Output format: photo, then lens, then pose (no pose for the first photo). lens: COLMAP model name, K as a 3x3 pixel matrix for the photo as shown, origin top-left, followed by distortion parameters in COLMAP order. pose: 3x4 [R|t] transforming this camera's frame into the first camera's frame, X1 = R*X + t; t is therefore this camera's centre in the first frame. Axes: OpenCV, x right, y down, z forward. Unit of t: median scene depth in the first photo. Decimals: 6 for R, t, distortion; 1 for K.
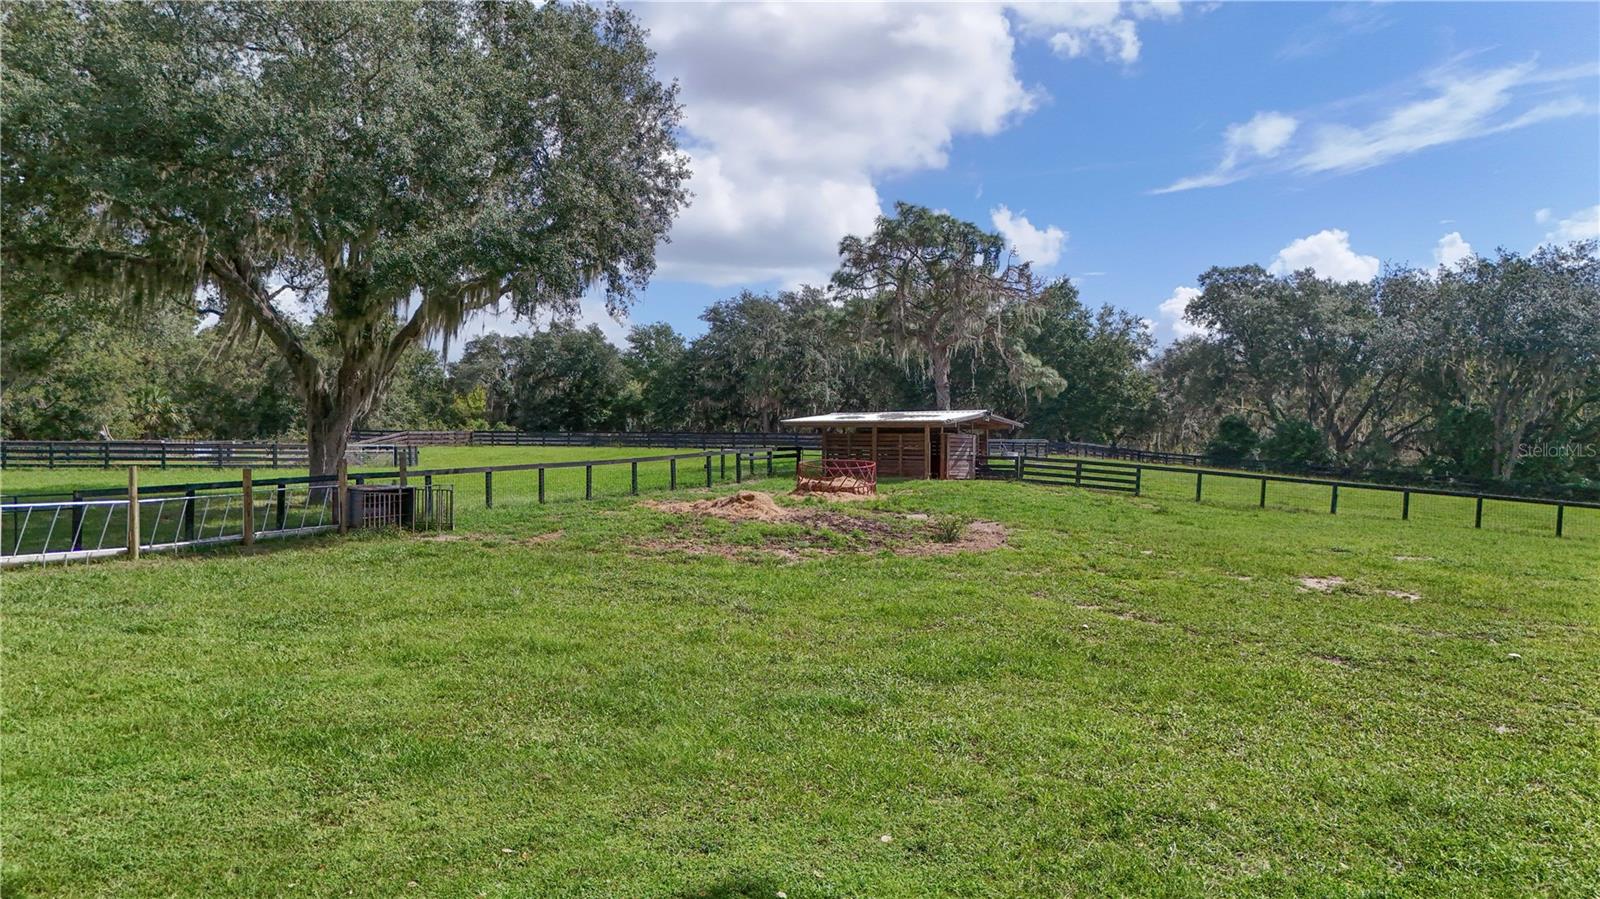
lens RADIAL K [[1192.0, 0, 800.0], [0, 1192.0, 449.5], [0, 0, 1]] dist [0.040363, -0.003146]
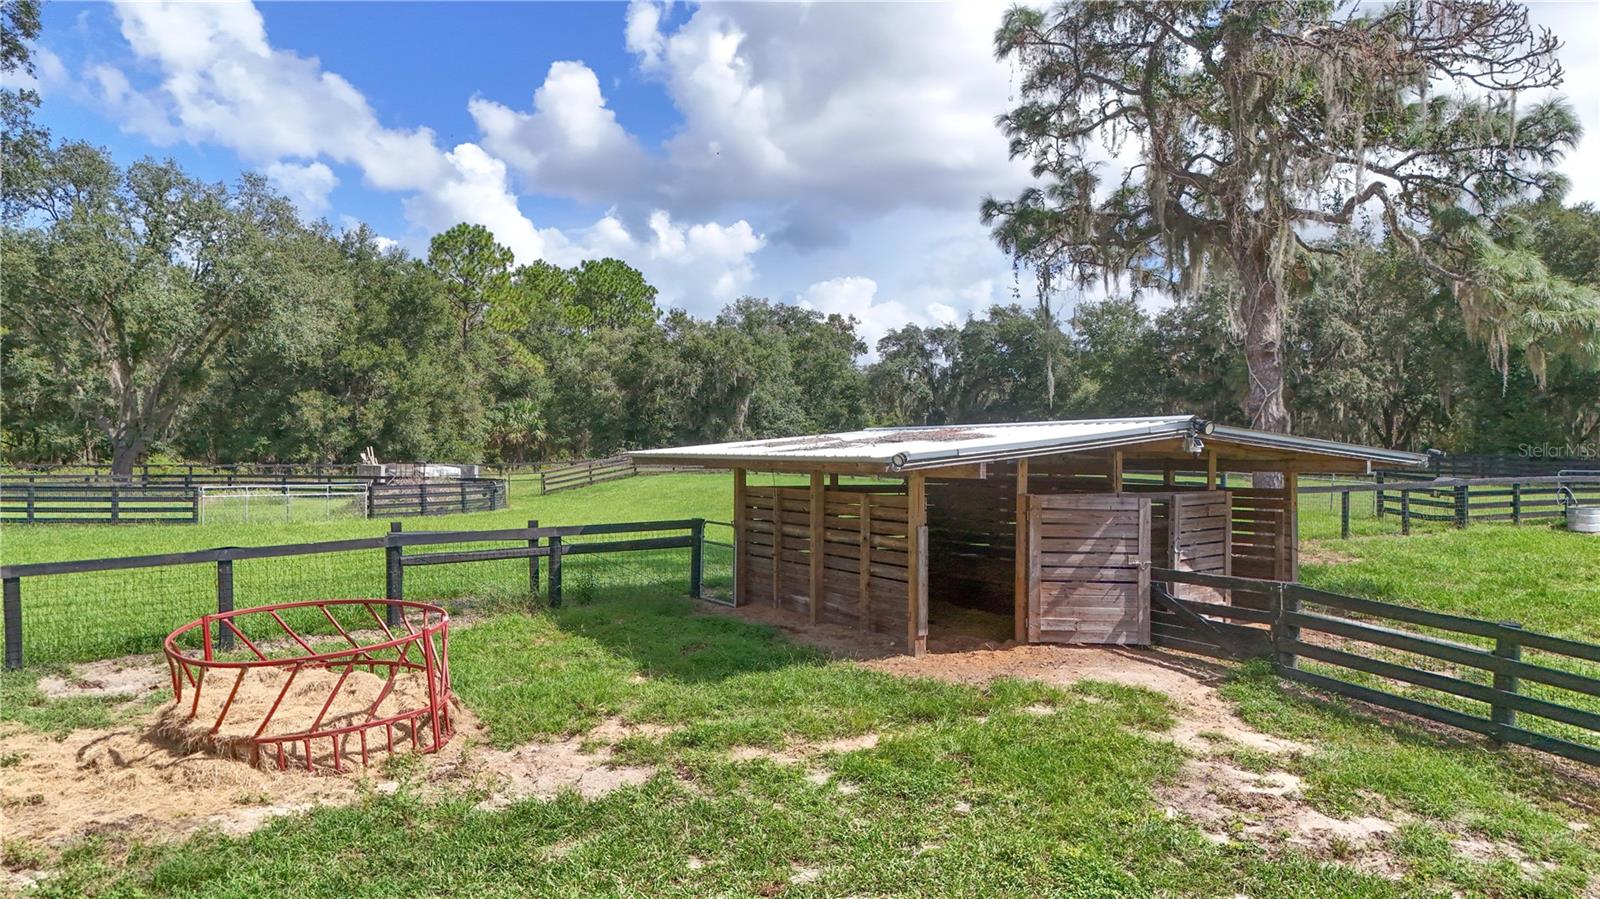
lens RADIAL K [[1192.0, 0, 800.0], [0, 1192.0, 449.5], [0, 0, 1]] dist [0.040363, -0.003146]
pose [[0.857321, -0.001424, -0.514780, 0.225477], [-0.001310, 0.999987, -0.004949, -0.023225], [0.514780, 0.004917, 0.857308, 0.690271]]
